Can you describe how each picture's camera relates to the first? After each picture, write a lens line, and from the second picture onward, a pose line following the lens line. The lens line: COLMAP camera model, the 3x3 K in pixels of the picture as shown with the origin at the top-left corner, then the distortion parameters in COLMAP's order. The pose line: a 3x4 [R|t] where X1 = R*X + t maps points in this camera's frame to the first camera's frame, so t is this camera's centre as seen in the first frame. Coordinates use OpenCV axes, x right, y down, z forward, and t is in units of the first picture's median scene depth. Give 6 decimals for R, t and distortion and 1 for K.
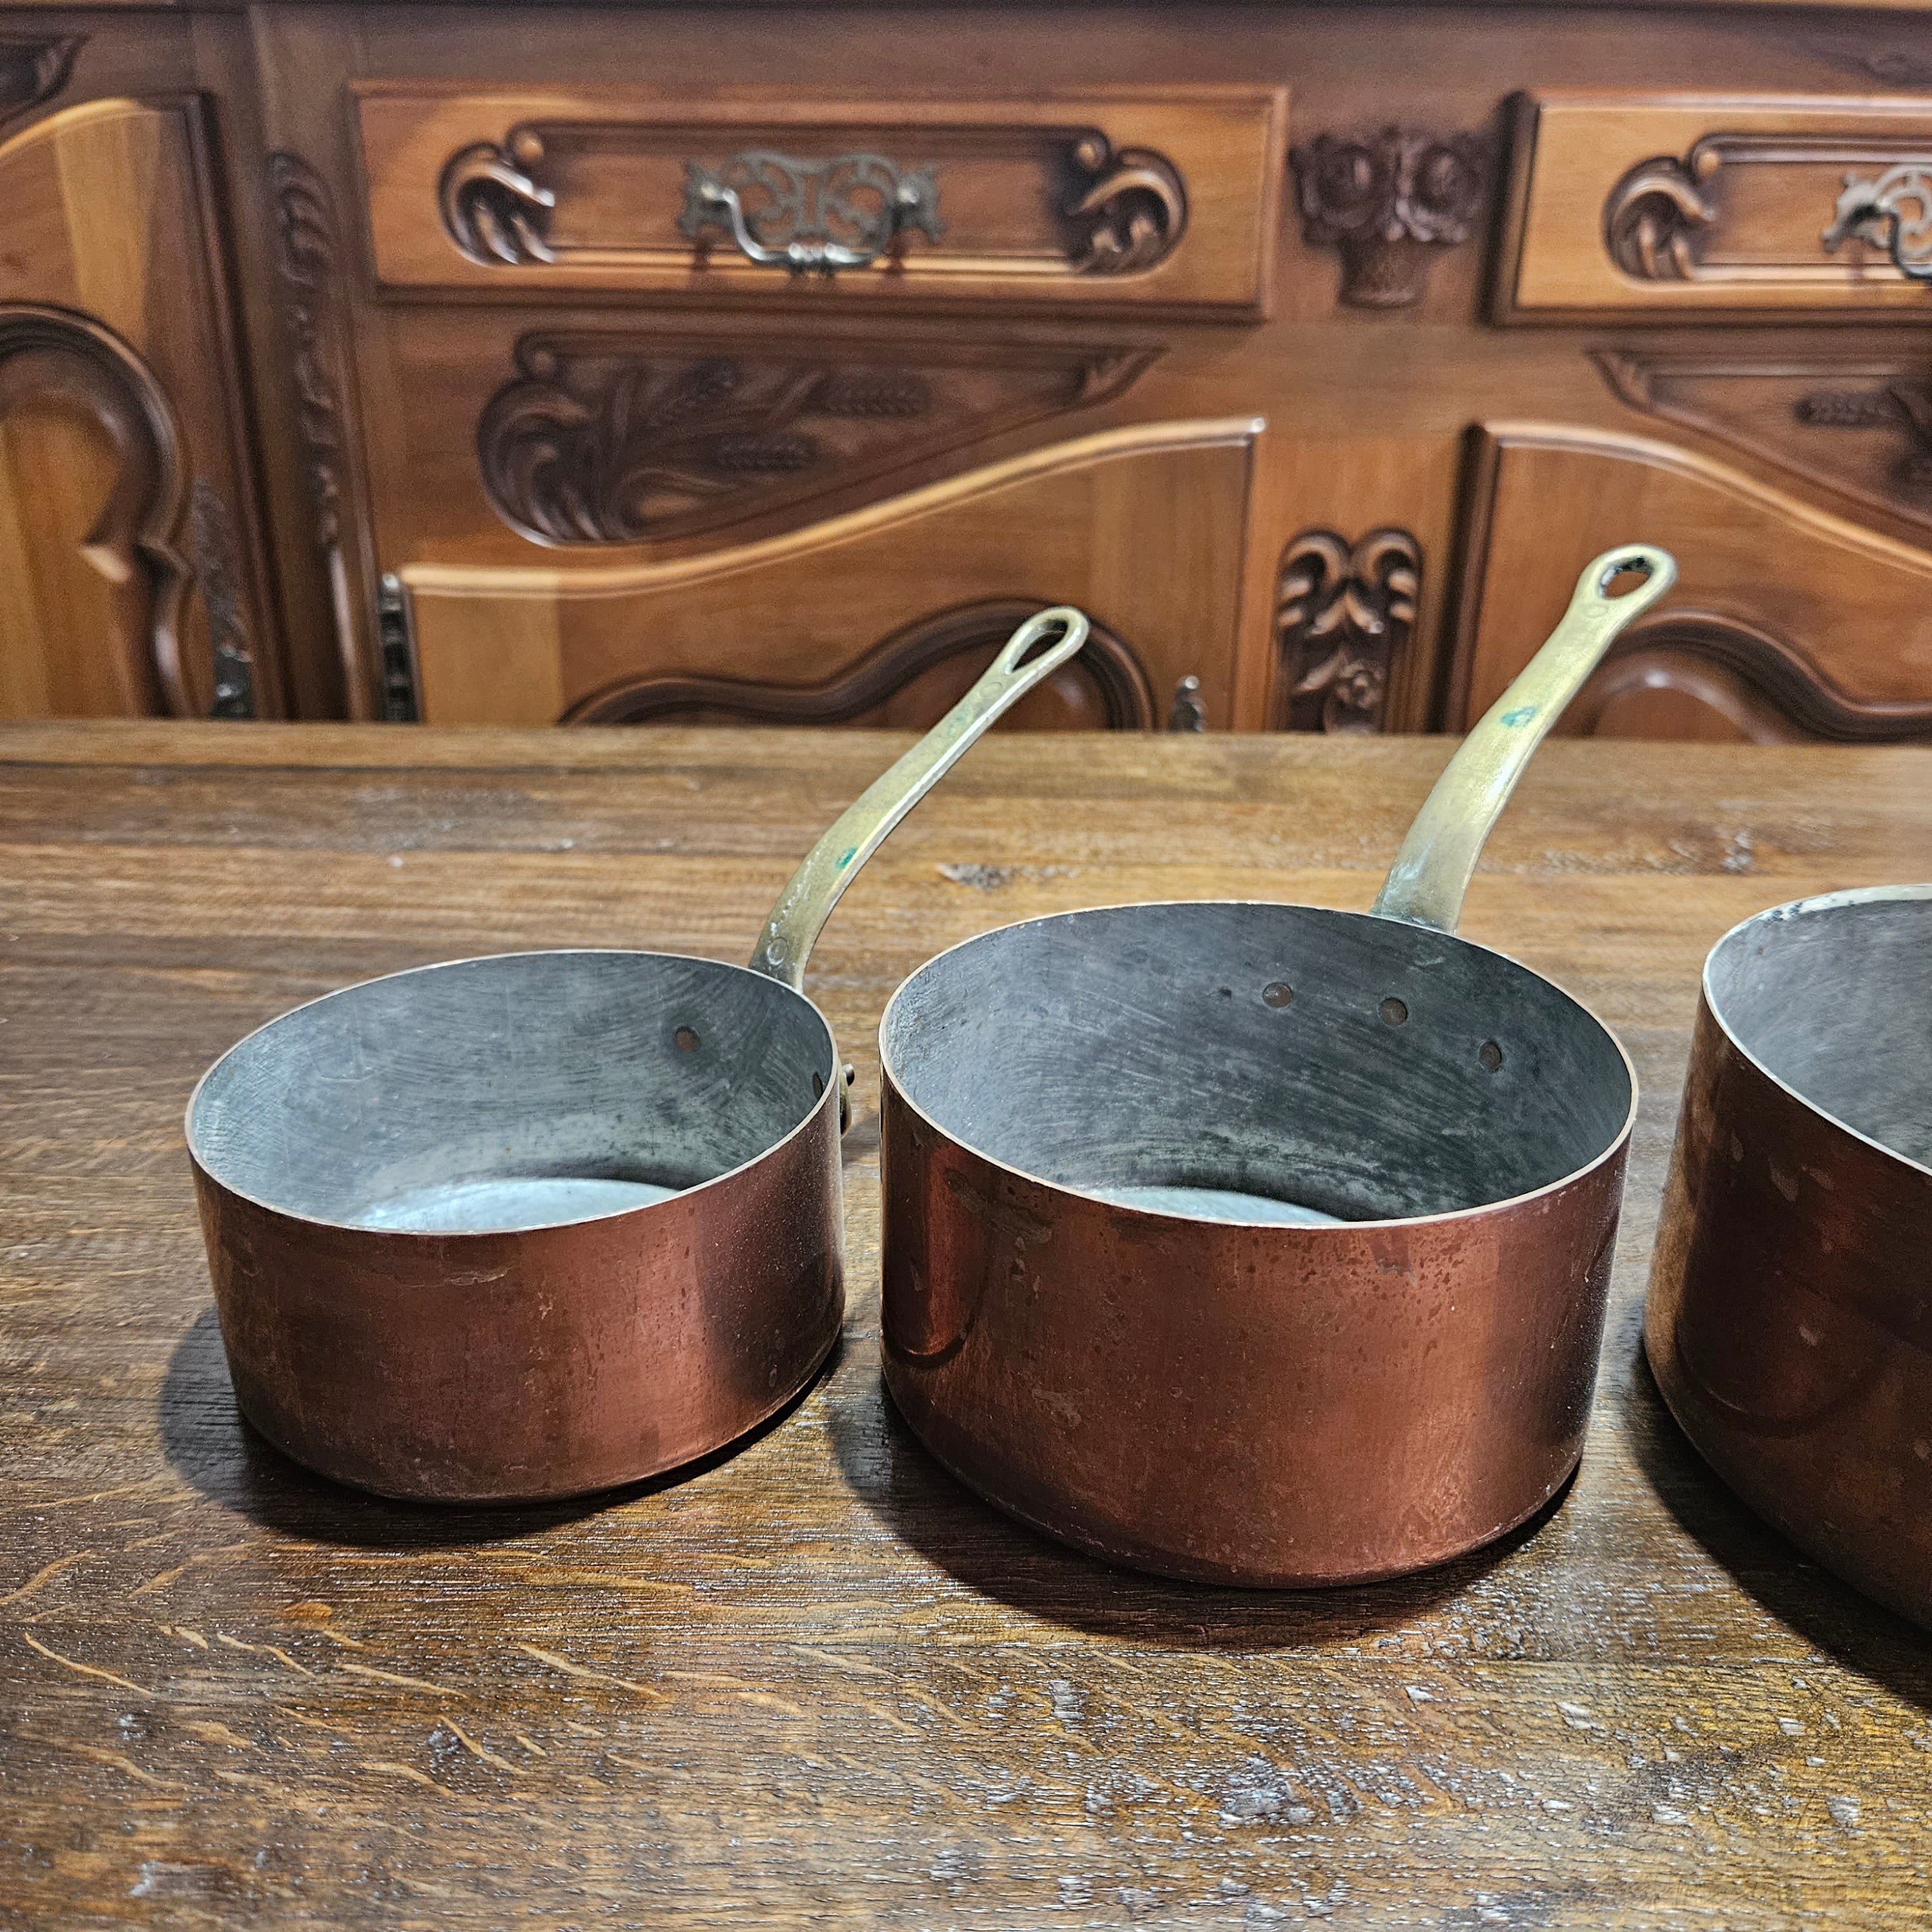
lens RADIAL K [[1758.4, 0, 960.5], [0, 1758.4, 952.2], [0, 0, 1]] dist [0.053393, -0.065469]
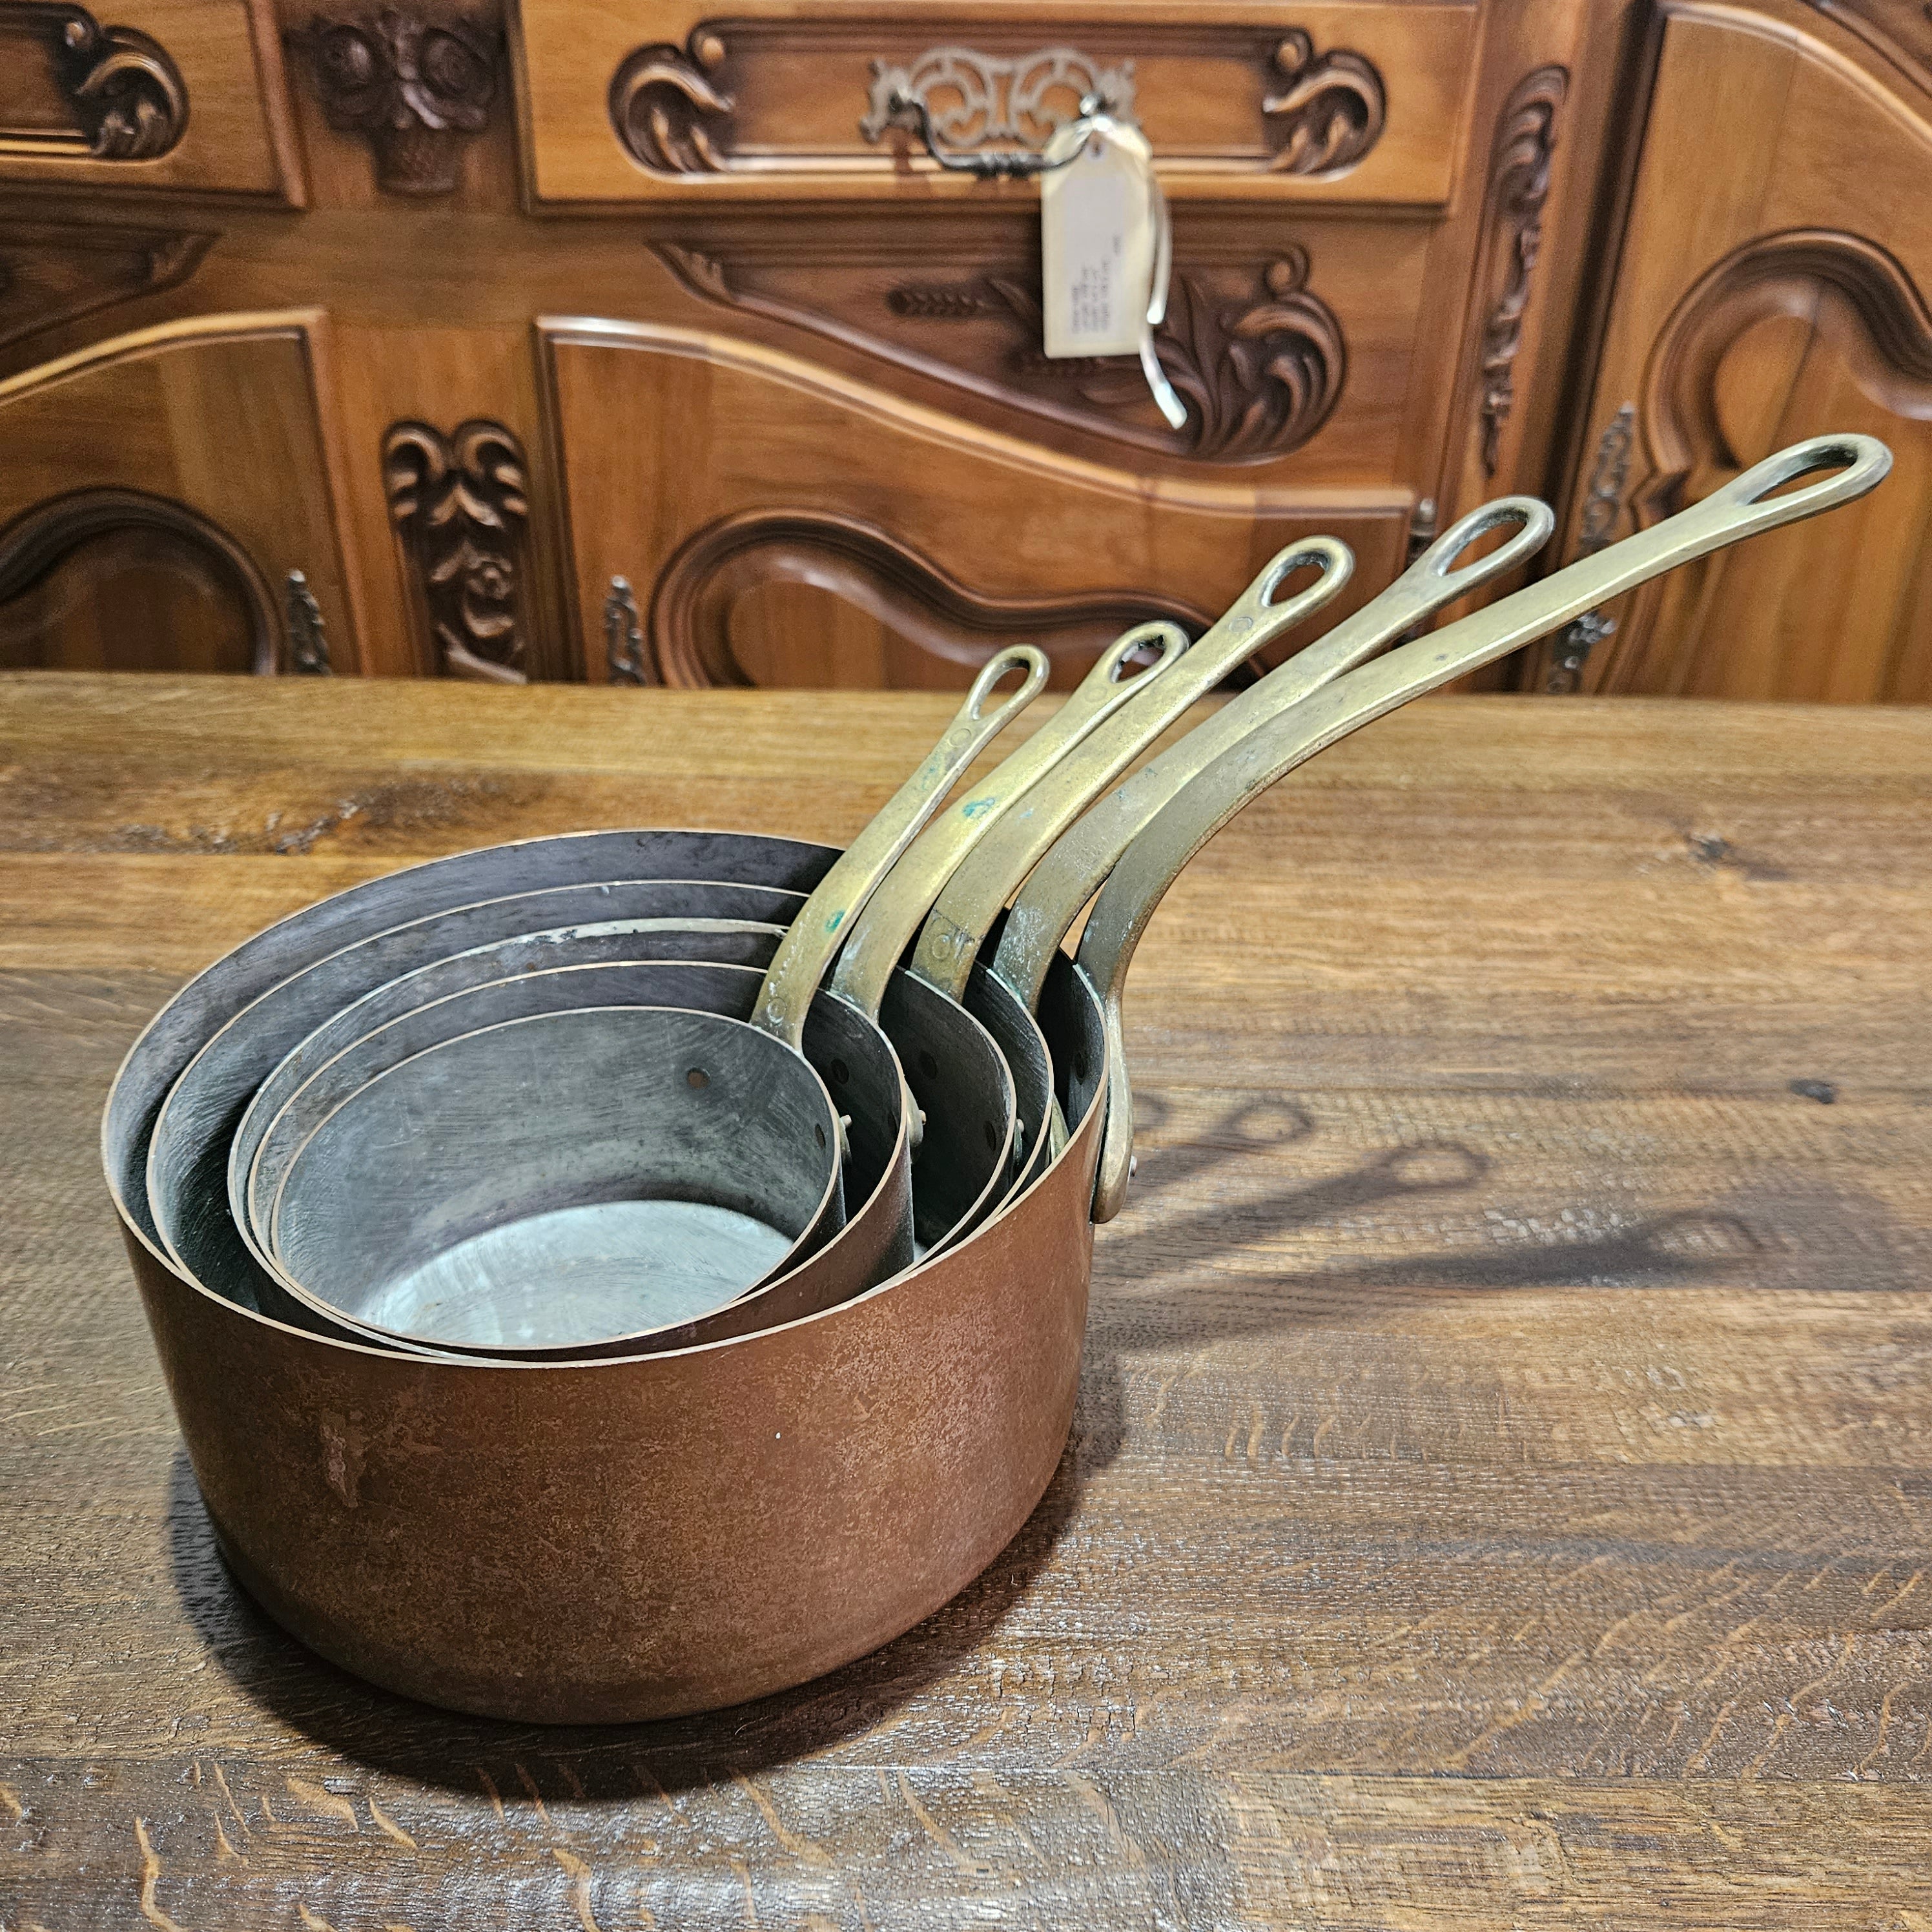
lens RADIAL K [[1758.4, 0, 960.5], [0, 1758.4, 952.2], [0, 0, 1]] dist [0.053393, -0.065469]
pose [[0.999805, -0.004055, 0.019308, 0.517466], [0.001497, 0.991426, 0.130664, -0.076645], [-0.019672, -0.130610, 0.991239, -0.035487]]
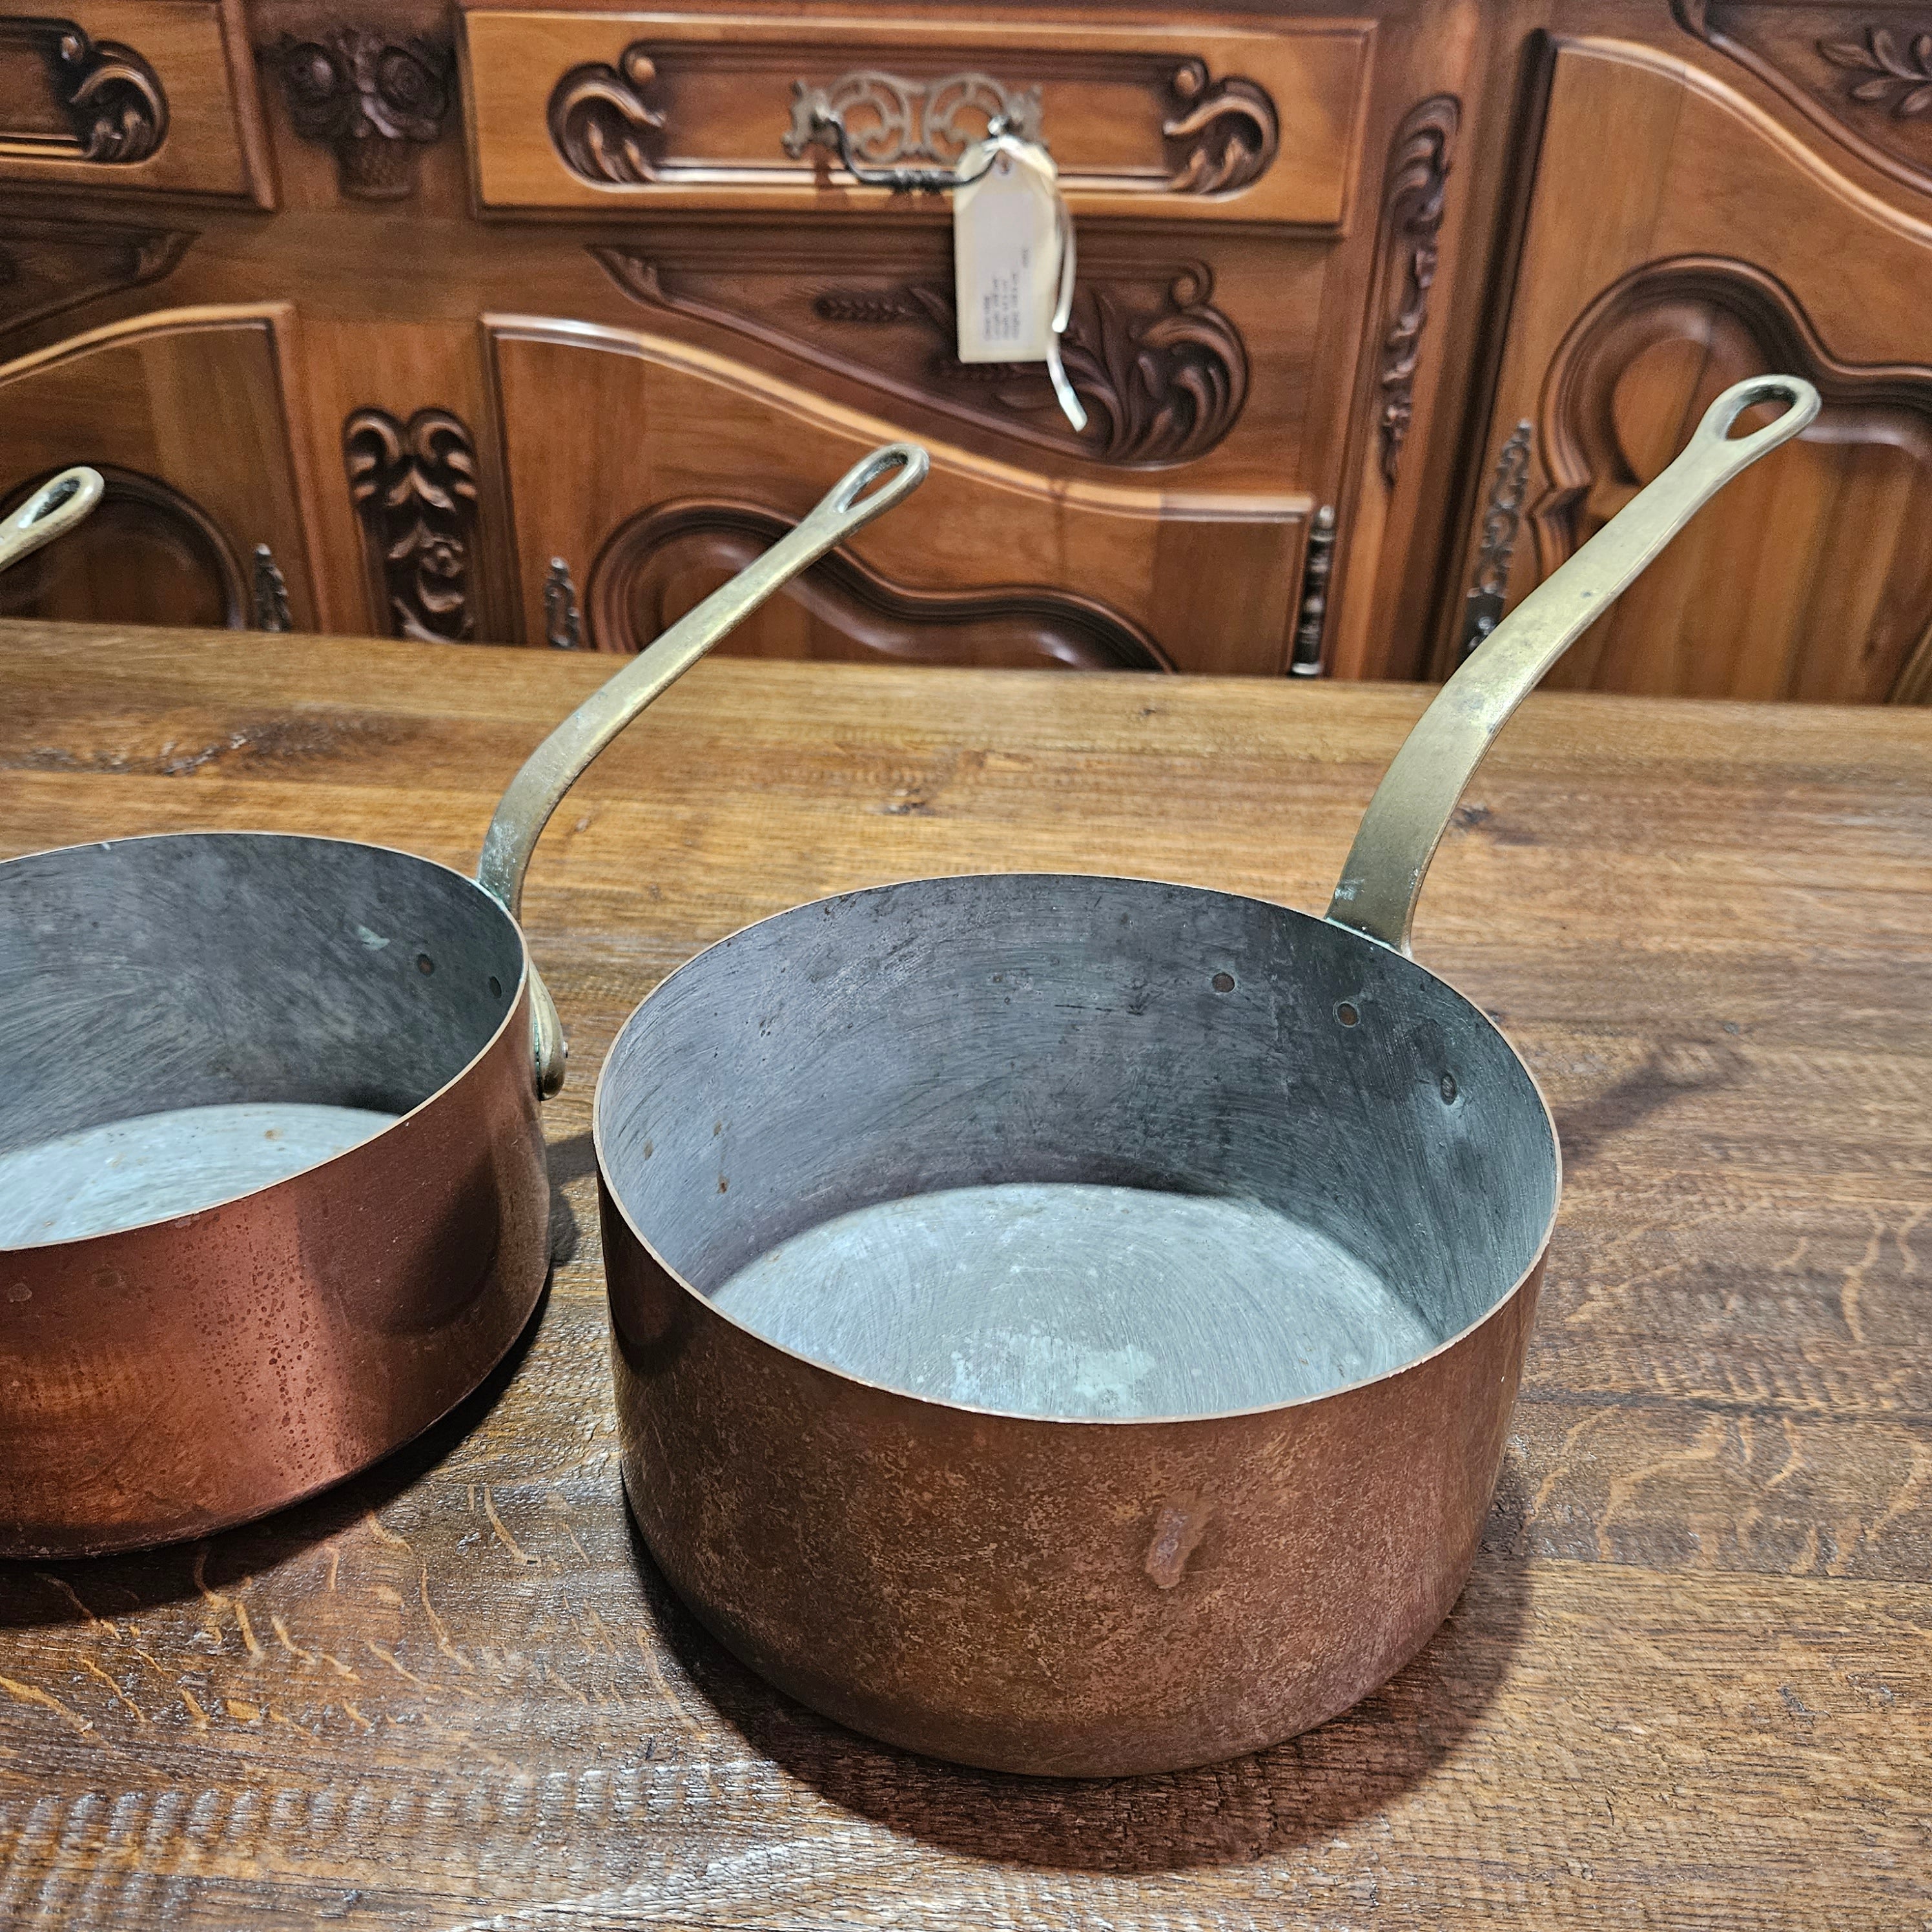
lens RADIAL K [[1756.2, 0, 938.2], [0, 1756.2, 961.5], [0, 0, 1]] dist [0.055757, -0.067279]
pose [[0.999019, 0.033129, -0.029394, 0.621695], [-0.029325, 0.992155, 0.121525, -0.049307], [0.033189, -0.120544, 0.992153, -0.102266]]
